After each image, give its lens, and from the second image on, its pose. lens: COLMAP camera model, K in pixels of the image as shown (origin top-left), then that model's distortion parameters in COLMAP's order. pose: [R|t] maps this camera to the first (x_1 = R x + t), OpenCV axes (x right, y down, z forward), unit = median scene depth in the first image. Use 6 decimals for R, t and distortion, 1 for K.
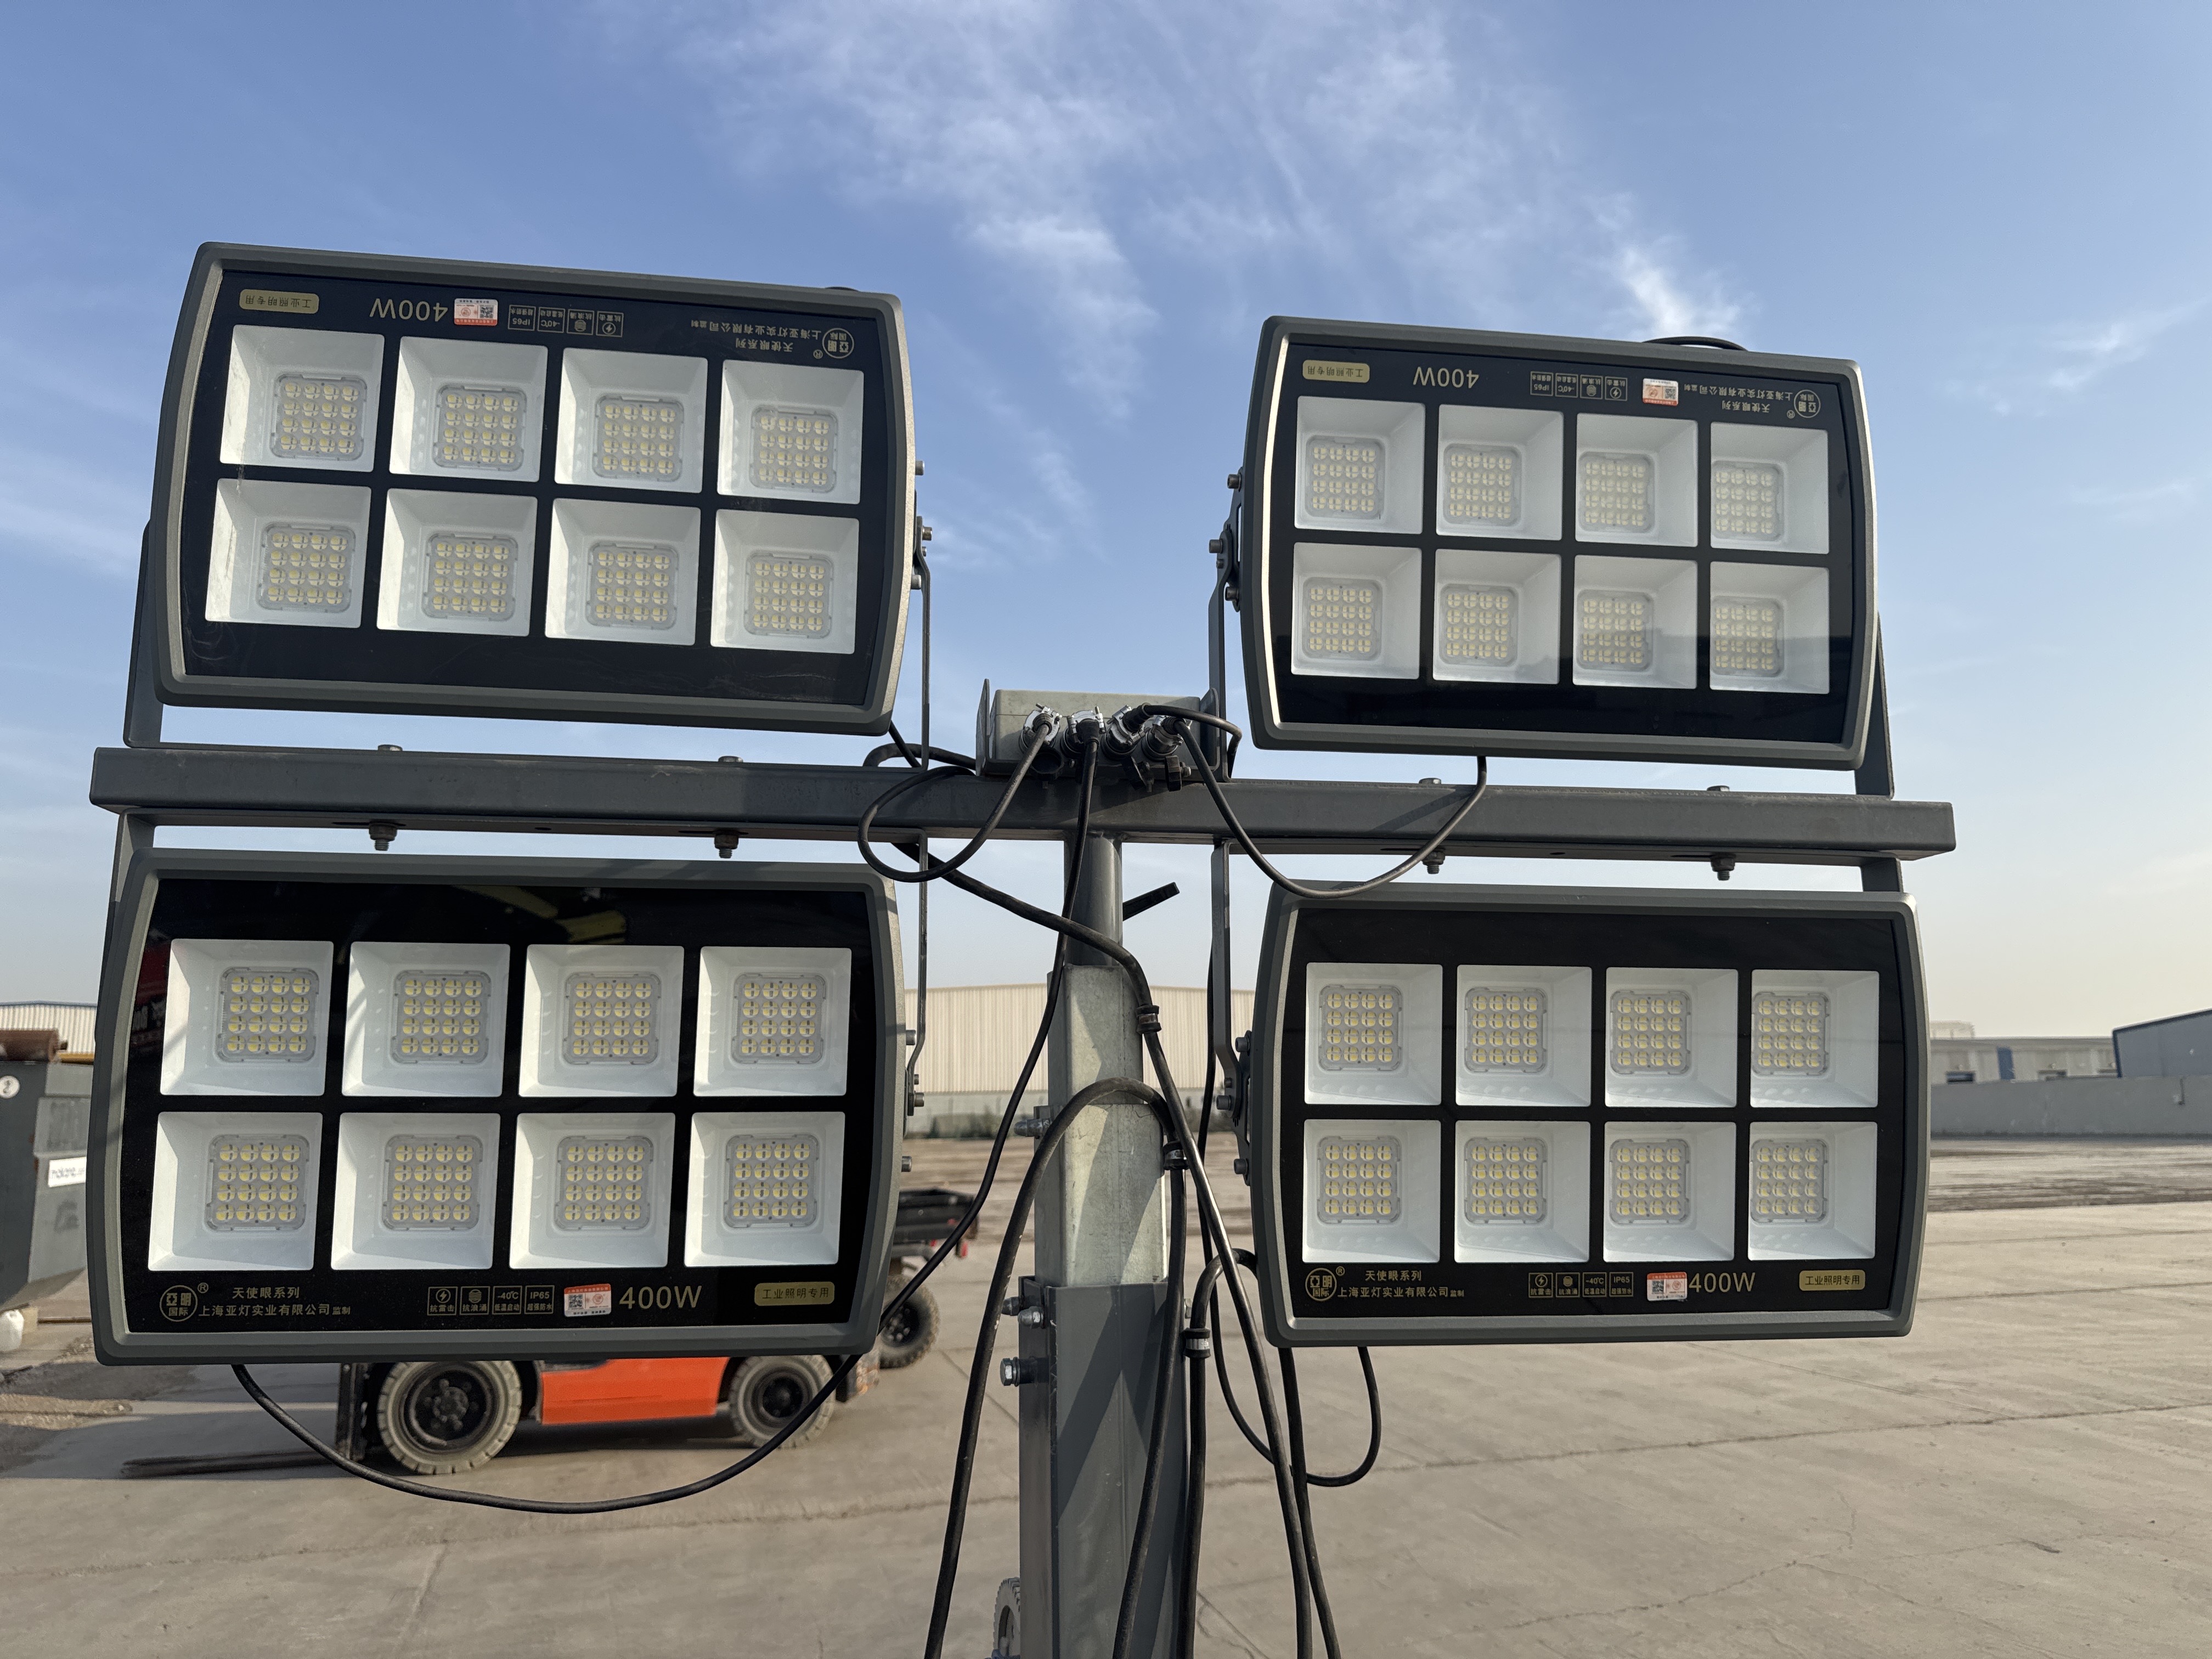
lens RADIAL K [[1575.0, 0, 1106.0], [0, 1575.0, 829.5], [0, 0, 1]] dist [0.007005, -0.003306]
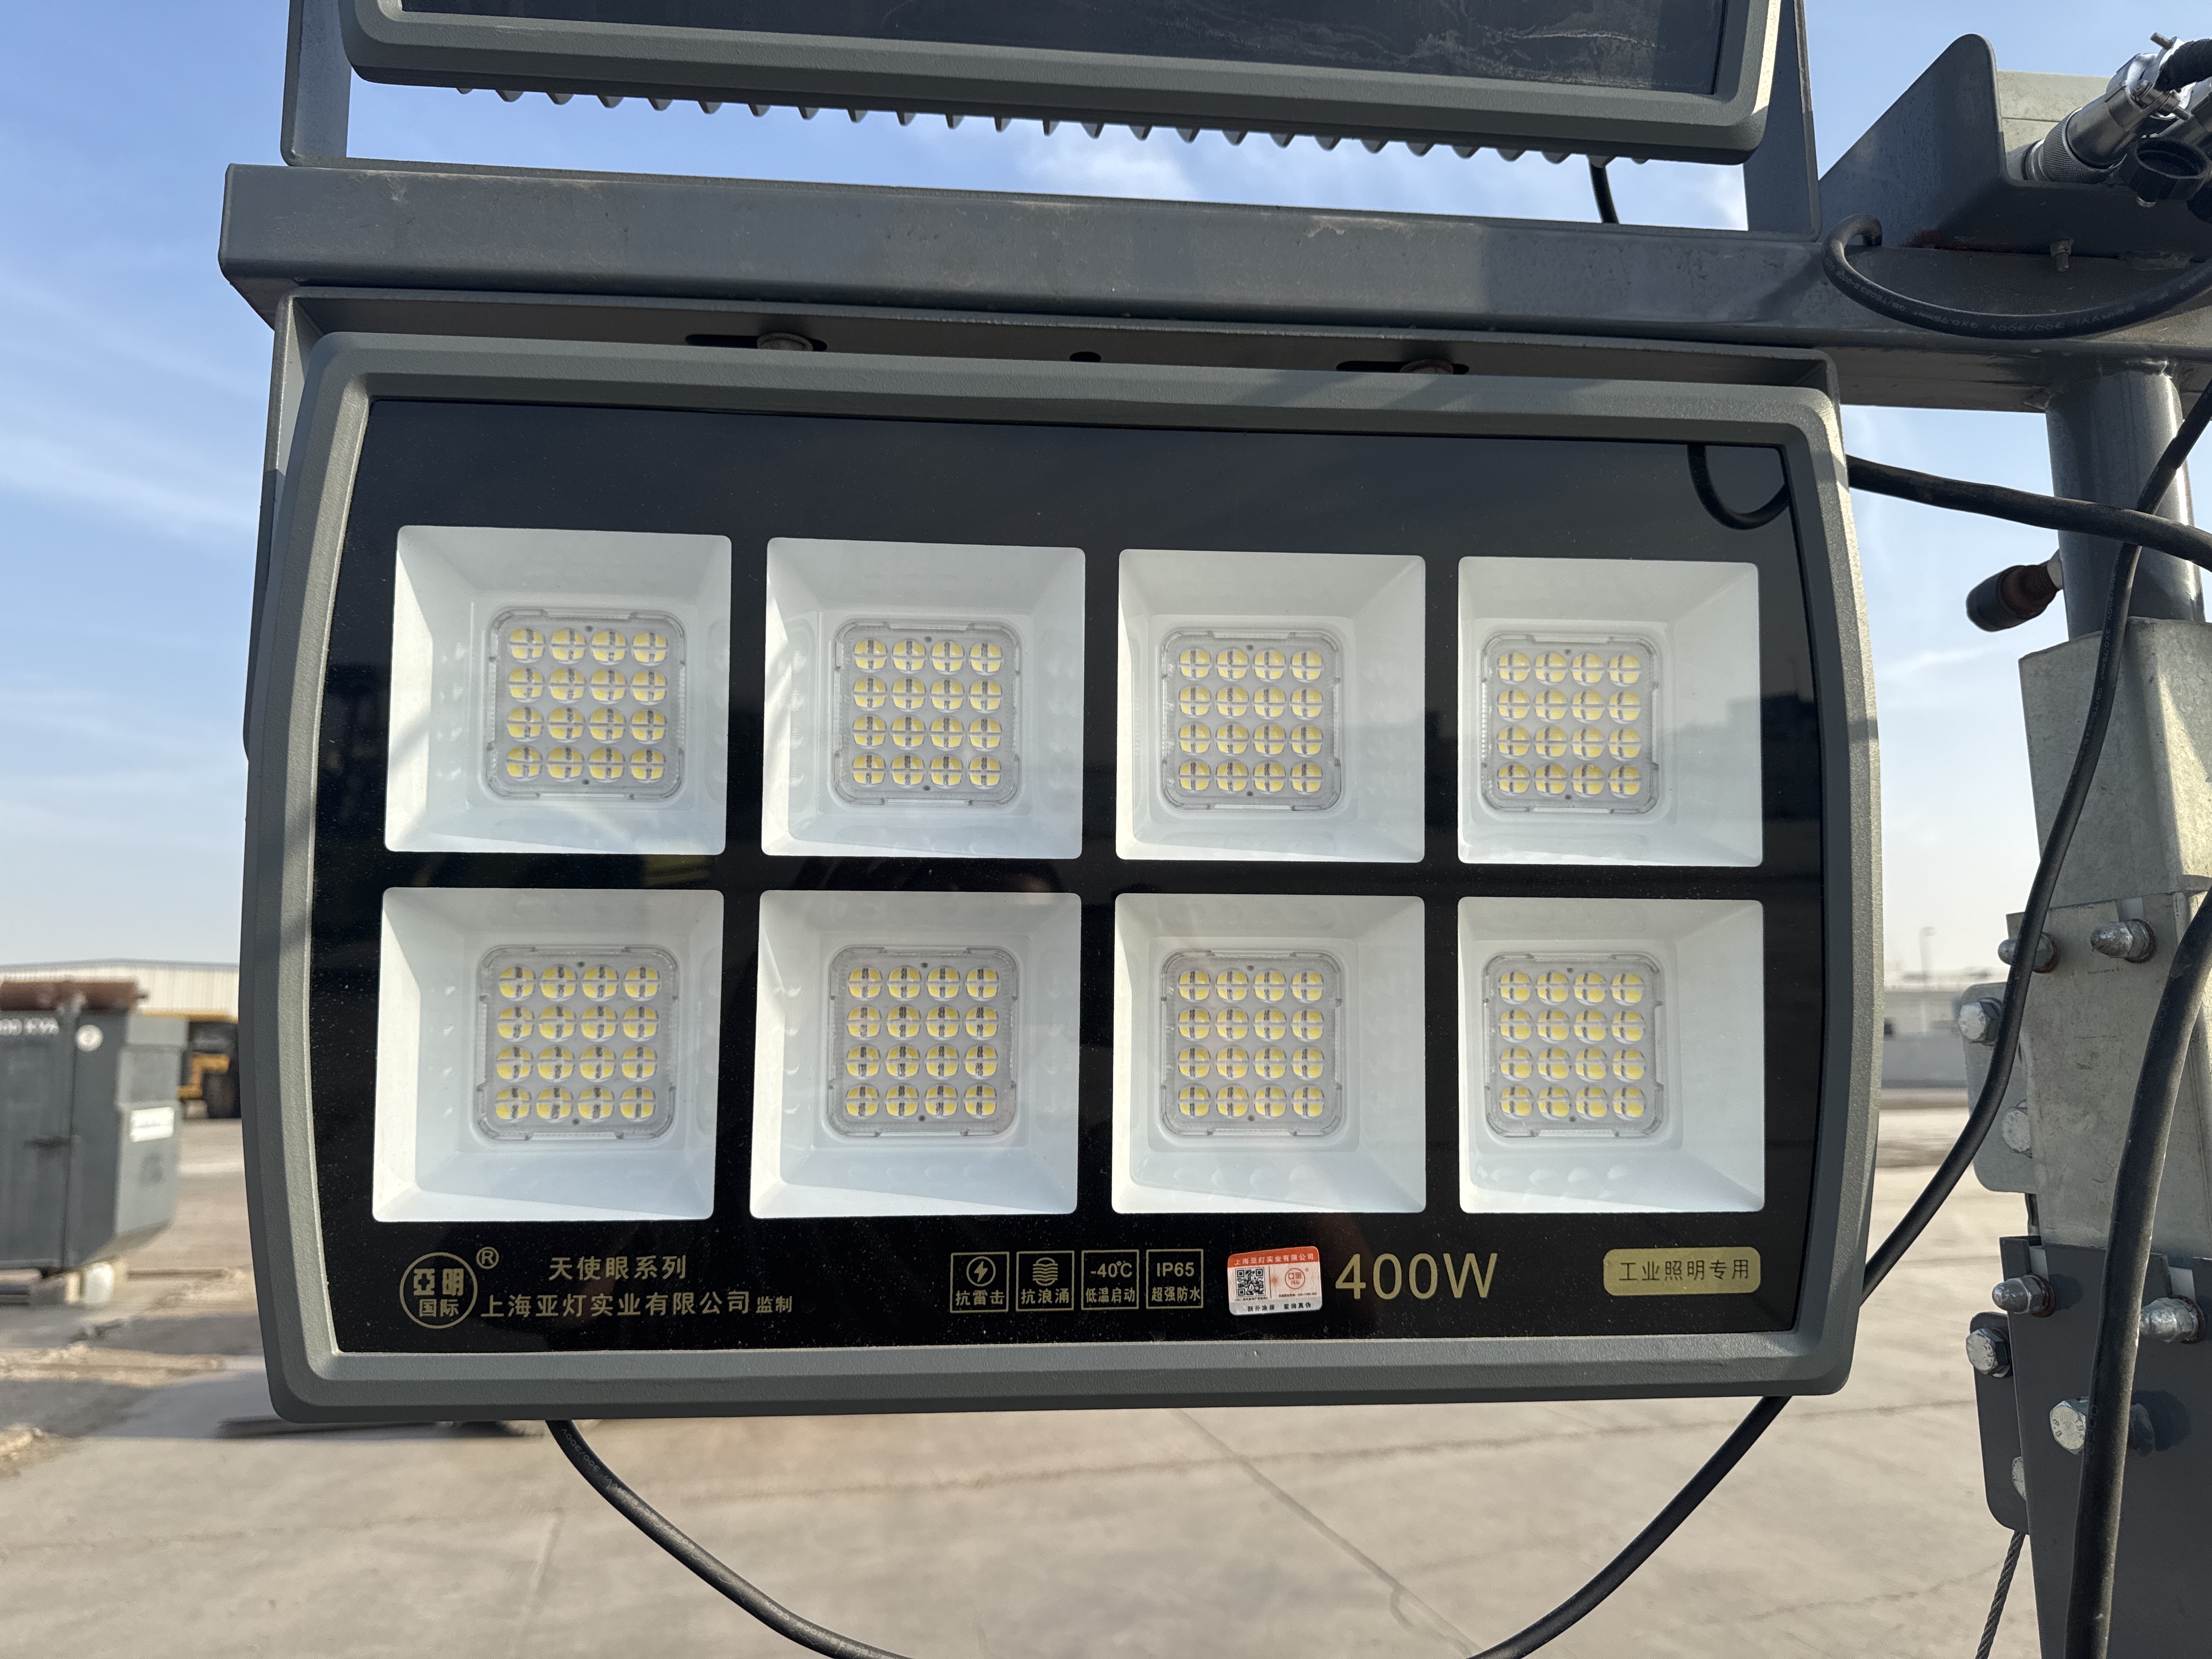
lens RADIAL K [[1580.8, 0, 1106.0], [0, 1580.8, 829.5], [0, 0, 1]] dist [0.007682, -0.012263]
pose [[0.999369, -0.009570, -0.034212, -0.054660], [0.010538, 0.999546, 0.028238, 0.022434], [0.033926, -0.028581, 0.999016, 0.079365]]
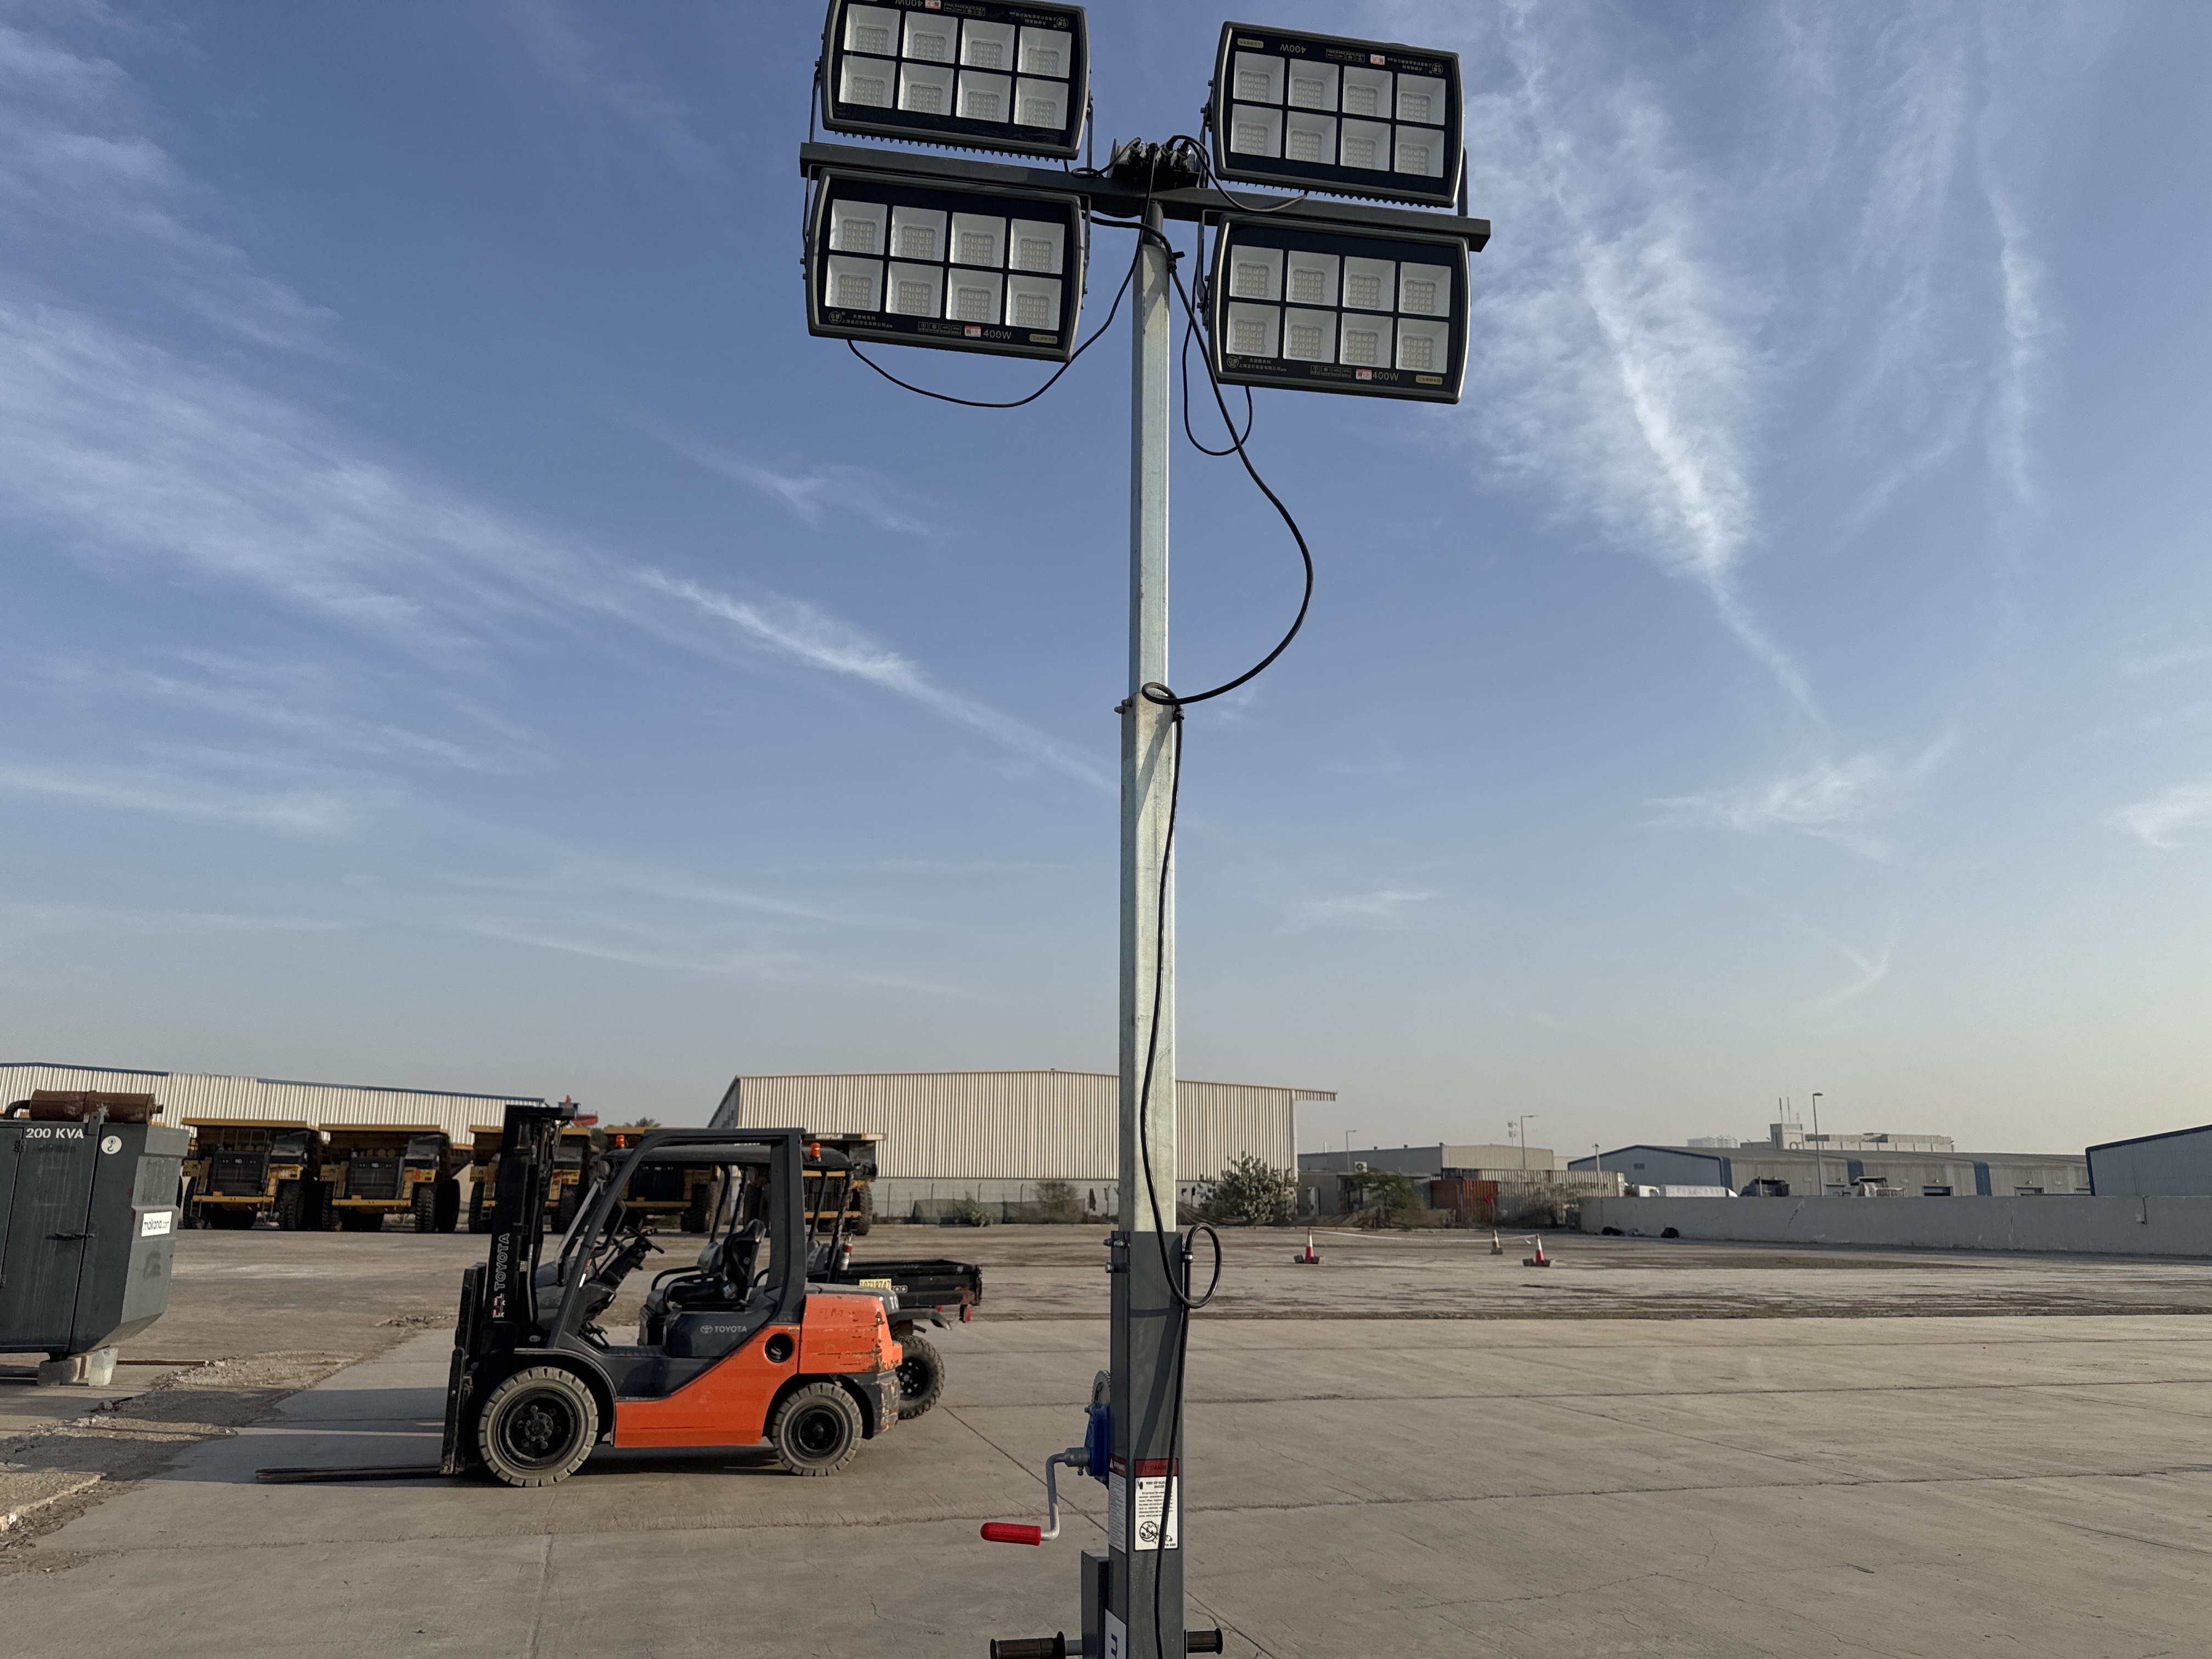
lens RADIAL K [[1578.3, 0, 1089.1], [0, 1578.3, 835.4], [0, 0, 1]] dist [0.010353, -0.003759]
pose [[0.999616, 0.027591, -0.002544, -0.016386], [-0.027685, 0.998302, -0.051259, -0.029757], [0.001126, 0.051310, 0.998682, -0.223745]]
